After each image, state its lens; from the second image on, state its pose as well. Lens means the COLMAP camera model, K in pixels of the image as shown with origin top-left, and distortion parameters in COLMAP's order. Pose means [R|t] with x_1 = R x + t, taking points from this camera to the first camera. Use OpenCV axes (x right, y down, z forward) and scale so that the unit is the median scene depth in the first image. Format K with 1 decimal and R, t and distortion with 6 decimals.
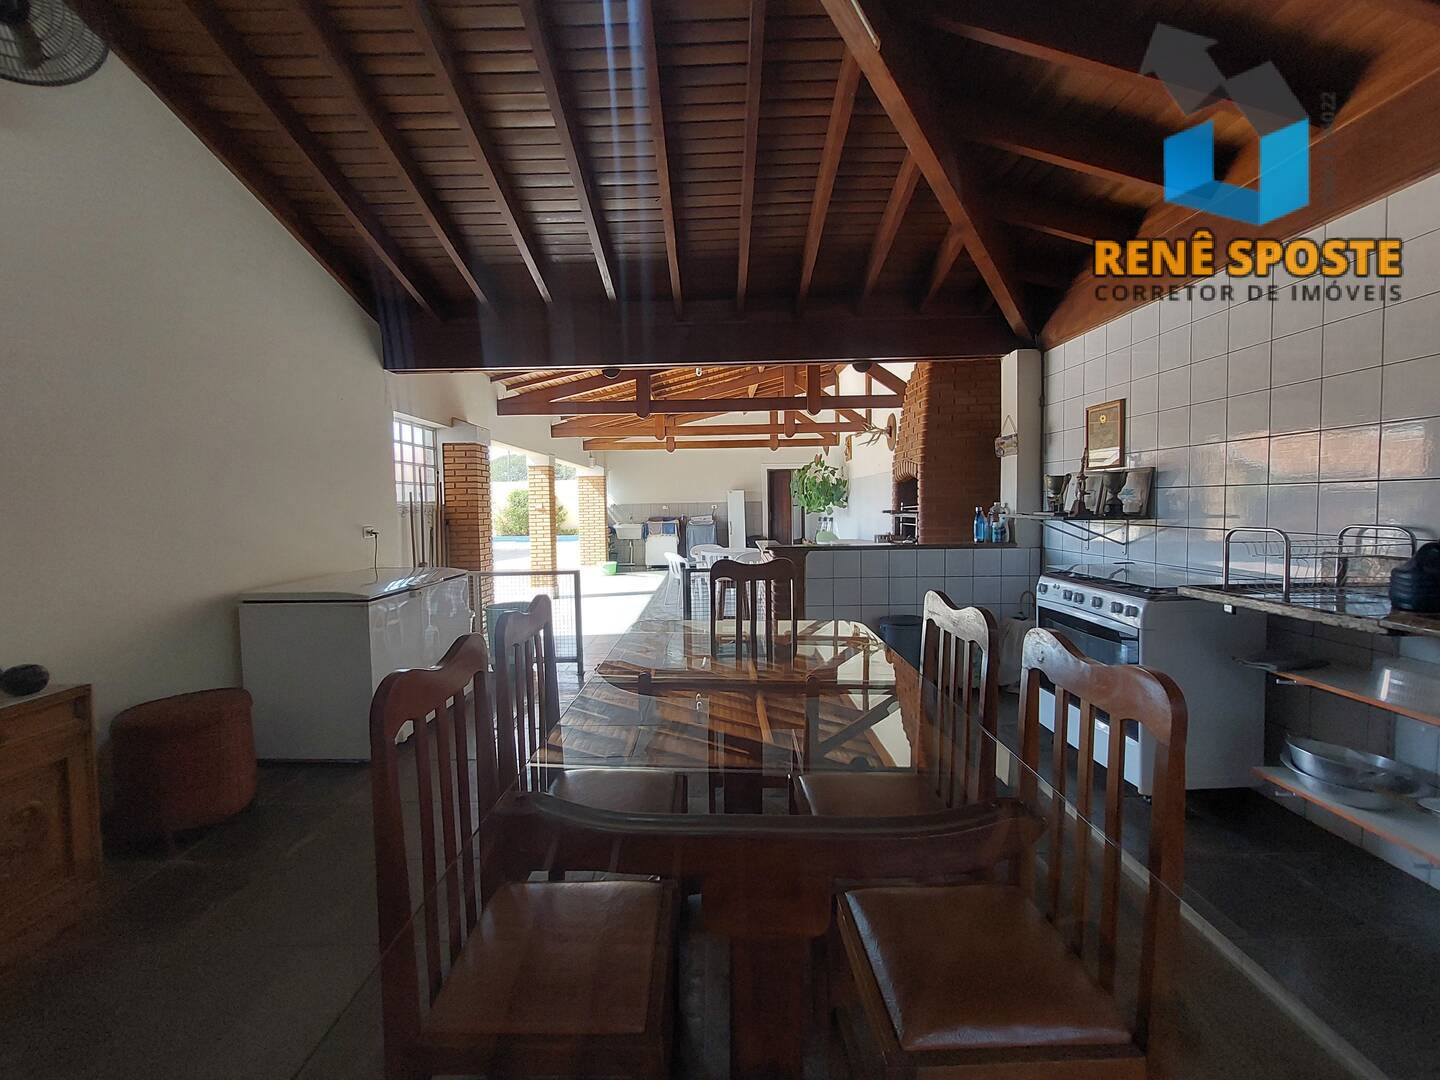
lens RADIAL K [[564.3, 0, 713.0], [0, 564.3, 536.2], [0, 0, 1]] dist [-0.003649, -0.000532]
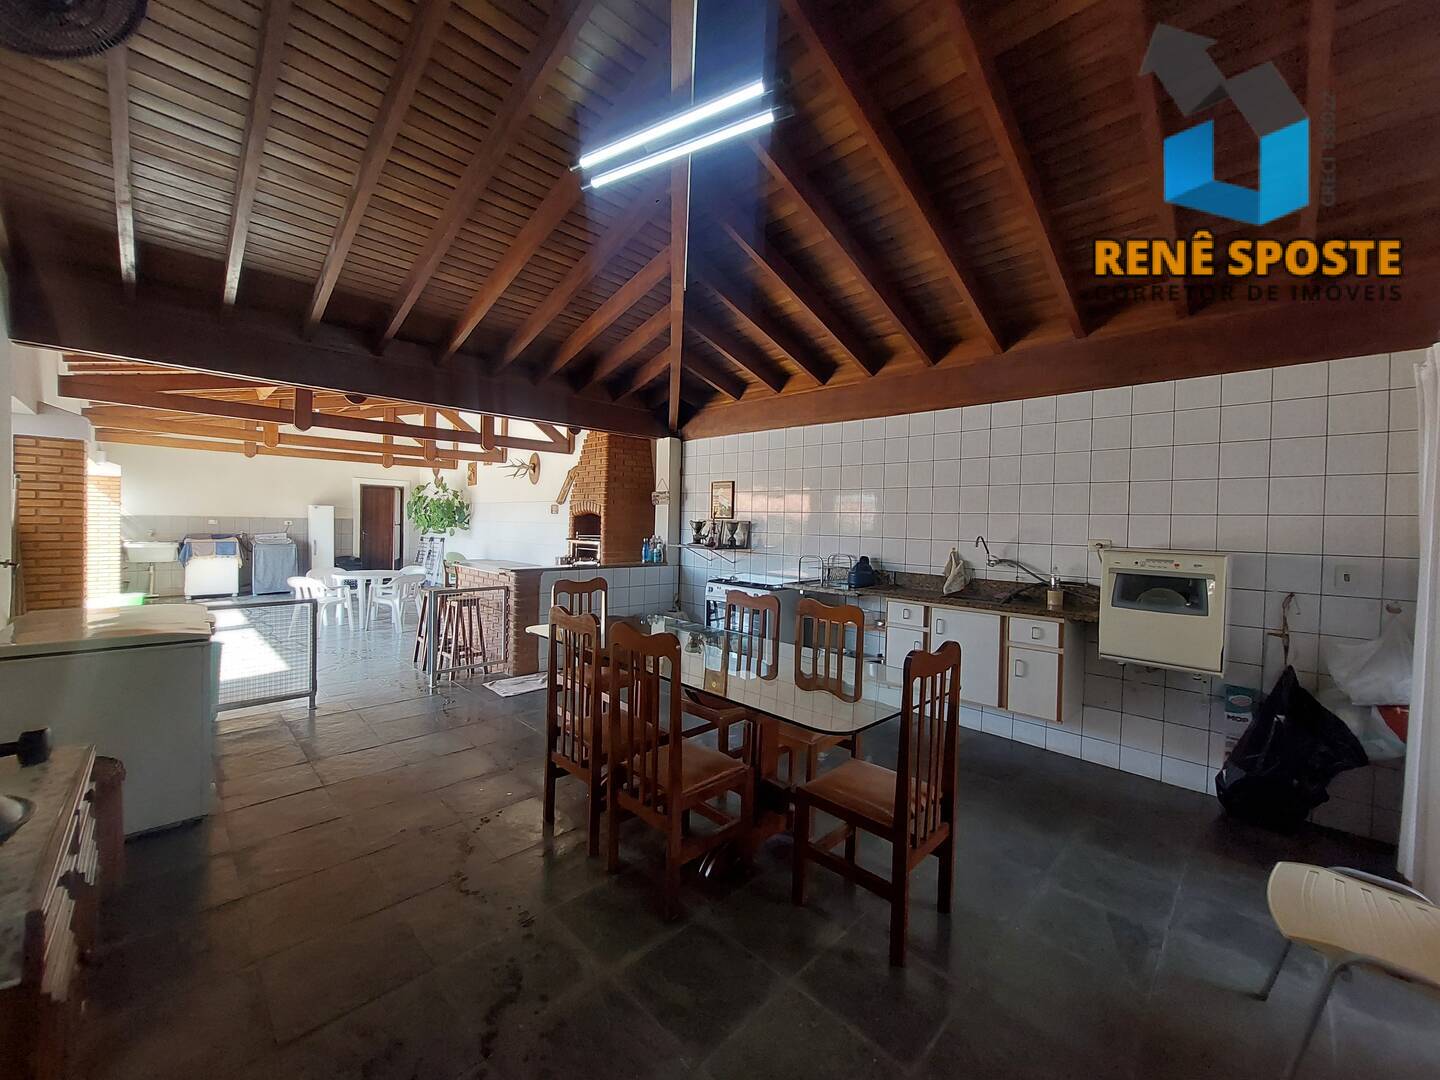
lens RADIAL K [[564.3, 0, 710.4], [0, 564.3, 537.3], [0, 0, 1]] dist [-0.003649, -0.000532]
pose [[0.699431, 0.014891, 0.714545, -0.448459], [0.004697, 0.999666, -0.025430, -0.015937], [-0.714685, 0.021143, 0.699127, -0.144938]]
